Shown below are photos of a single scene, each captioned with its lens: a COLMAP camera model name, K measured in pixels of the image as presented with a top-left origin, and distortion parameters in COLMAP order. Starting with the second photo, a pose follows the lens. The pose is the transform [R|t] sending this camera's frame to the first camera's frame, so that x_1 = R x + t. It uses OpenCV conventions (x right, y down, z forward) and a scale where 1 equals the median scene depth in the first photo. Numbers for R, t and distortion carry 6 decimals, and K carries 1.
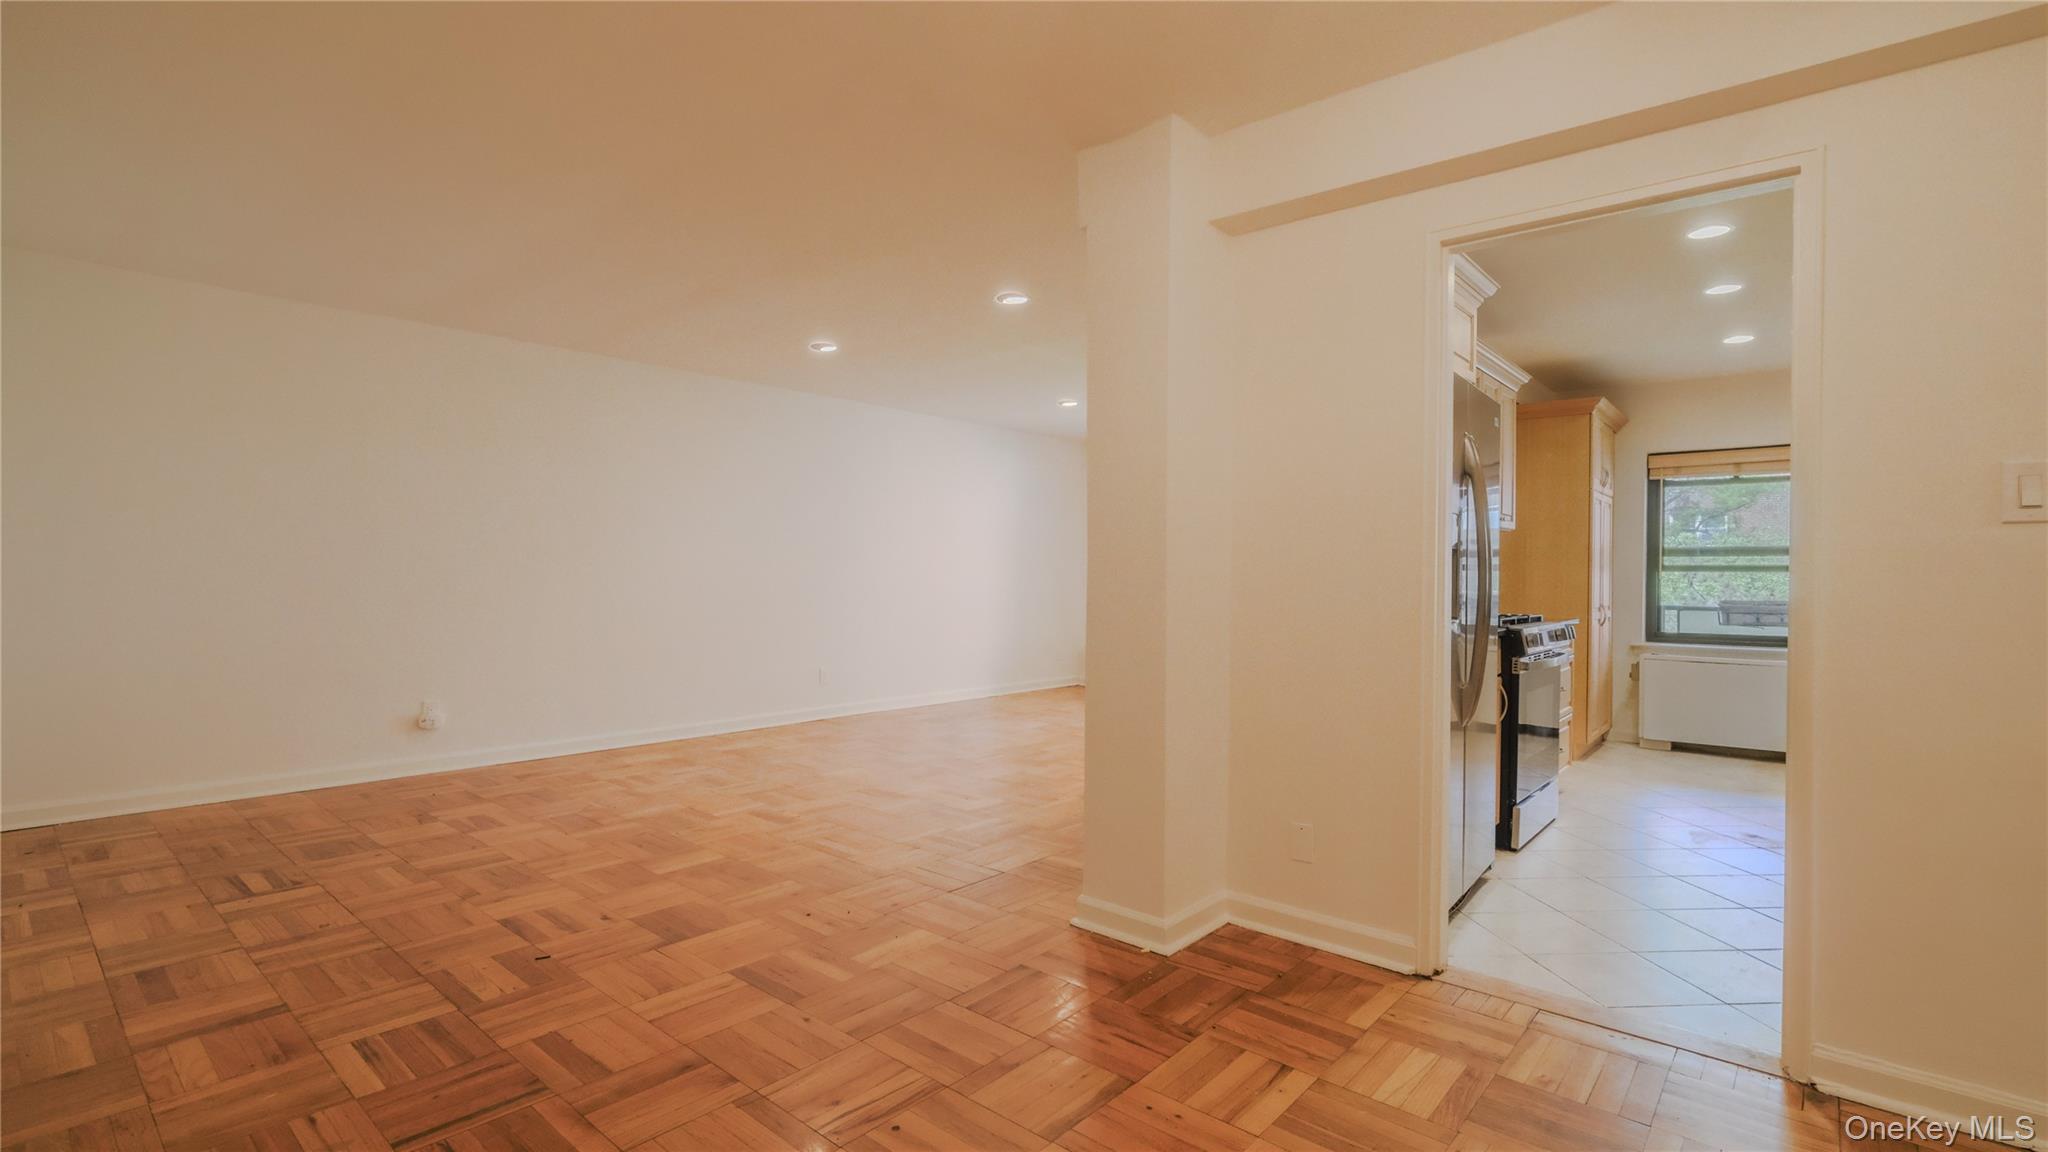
lens RADIAL K [[895.3, 0, 1024.0], [0, 895.3, 576.0], [0, 0, 1]] dist [0.000395, -0.000050]
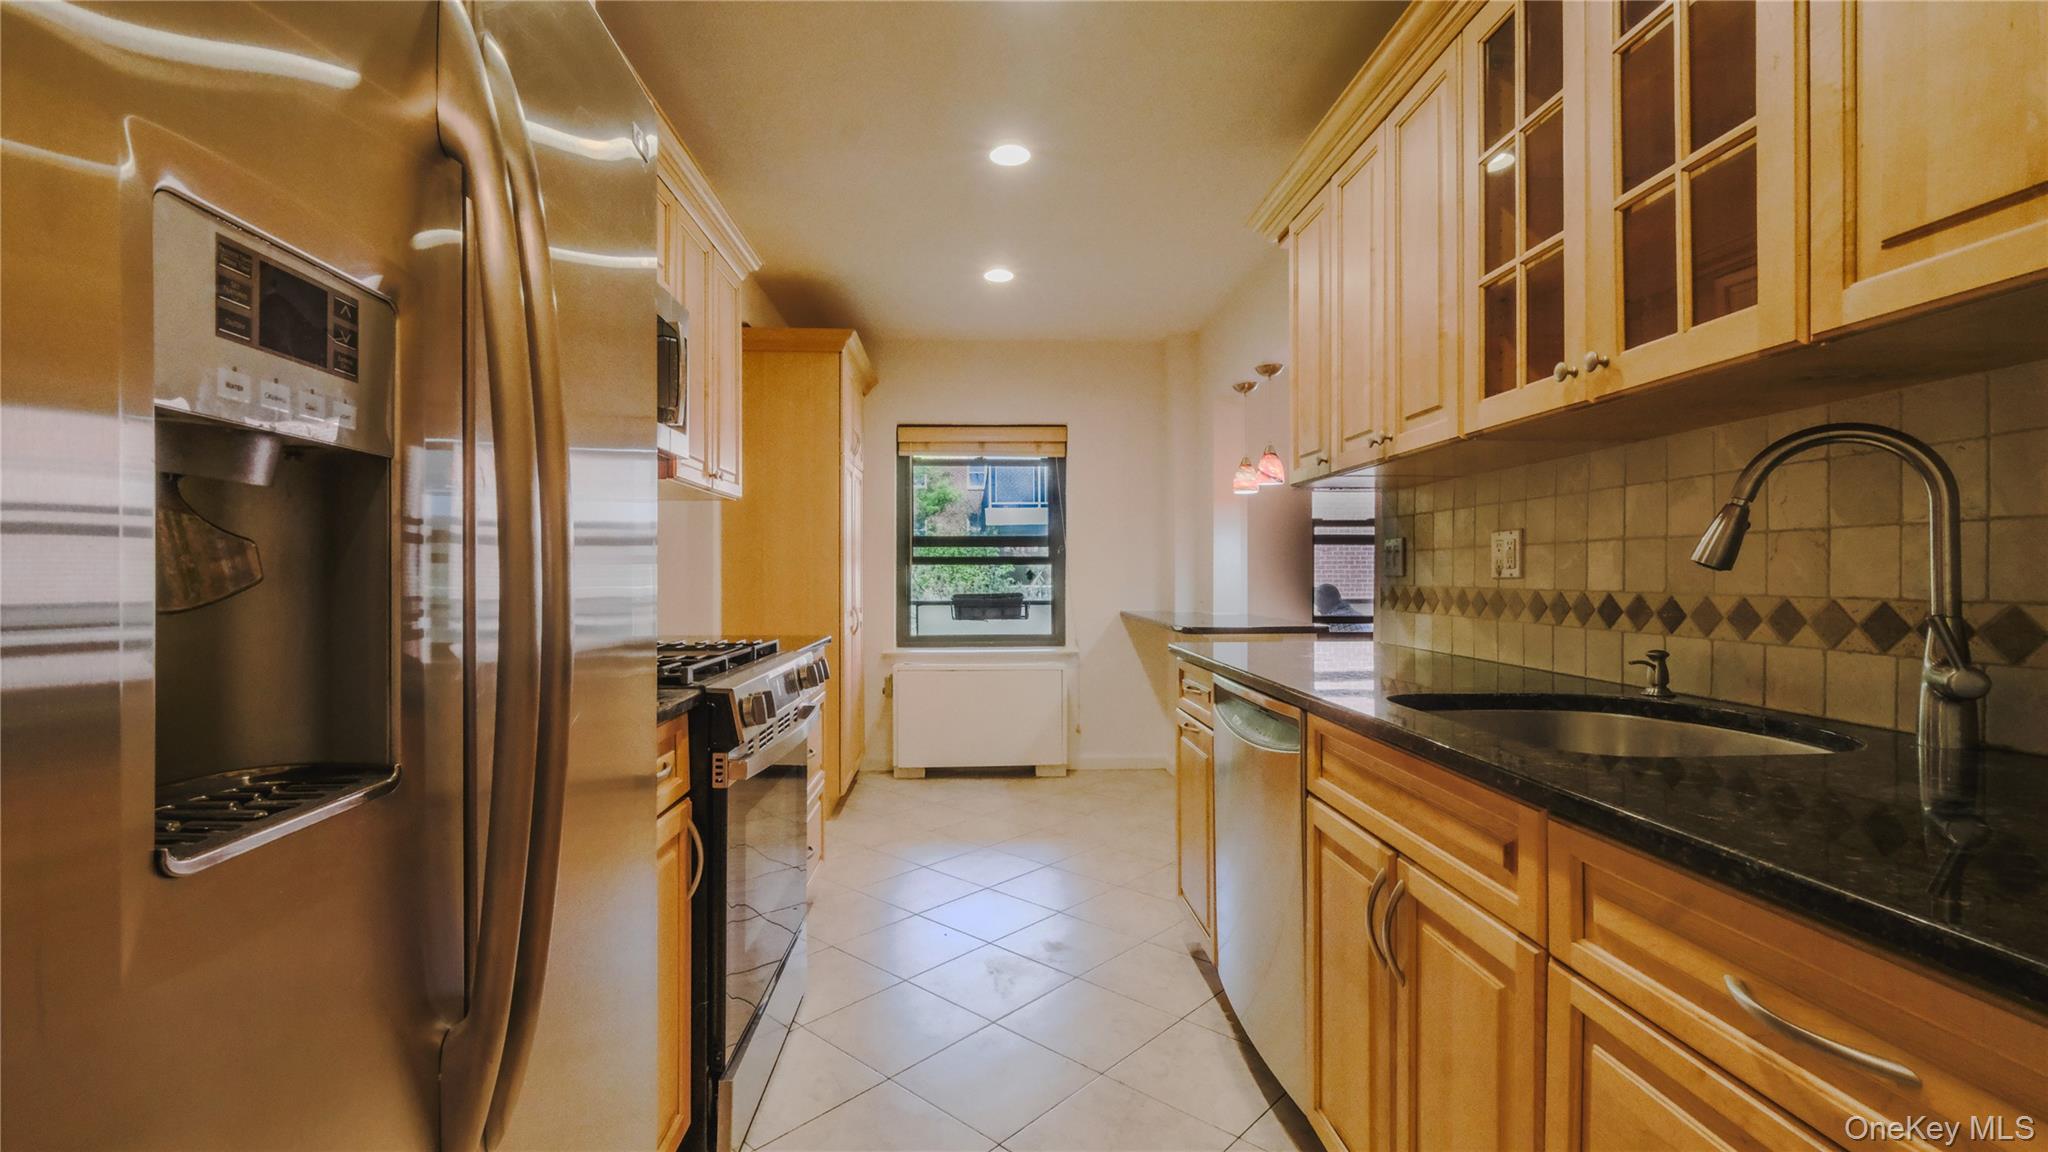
lens RADIAL K [[955.1, 0, 1024.0], [0, 955.1, 576.0], [0, 0, 1]] dist [-0.000758, -0.000033]
pose [[0.723701, -0.011653, 0.690016, 0.172023], [0.008148, 0.999932, 0.008342, -0.000689], [-0.690066, -0.000415, 0.723746, 0.284824]]
